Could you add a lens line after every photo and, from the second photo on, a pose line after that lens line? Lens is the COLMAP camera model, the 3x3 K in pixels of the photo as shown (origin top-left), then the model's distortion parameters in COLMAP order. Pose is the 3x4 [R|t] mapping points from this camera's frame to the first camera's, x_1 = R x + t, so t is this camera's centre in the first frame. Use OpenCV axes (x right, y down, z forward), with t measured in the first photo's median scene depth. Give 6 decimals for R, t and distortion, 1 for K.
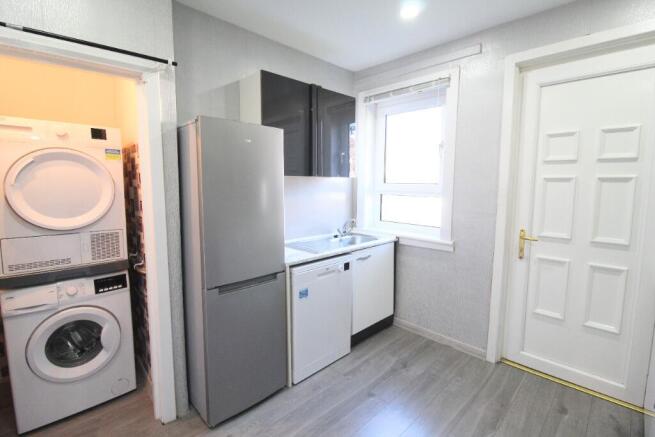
lens RADIAL K [[308.0, 0, 329.8], [0, 308.0, 216.0], [0, 0, 1]] dist [-0.001607, -0.006750]
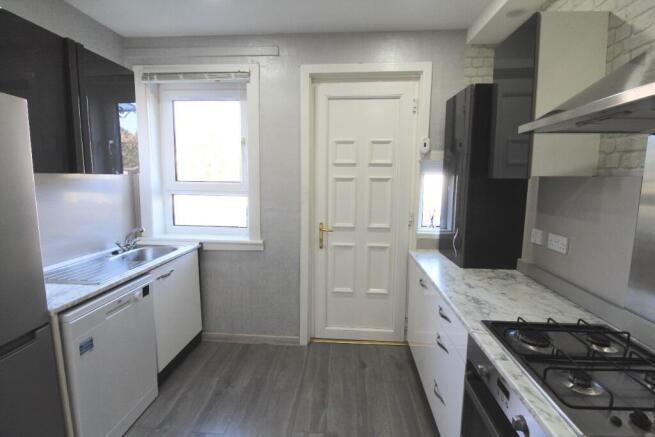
lens RADIAL K [[308.0, 0, 329.5], [0, 308.0, 215.2], [0, 0, 1]] dist [-0.001607, -0.006750]
pose [[0.746202, -0.077452, 0.661199, -0.099718], [0.065842, 0.996926, 0.042473, -0.029196], [-0.662456, 0.011842, 0.749008, 0.116290]]
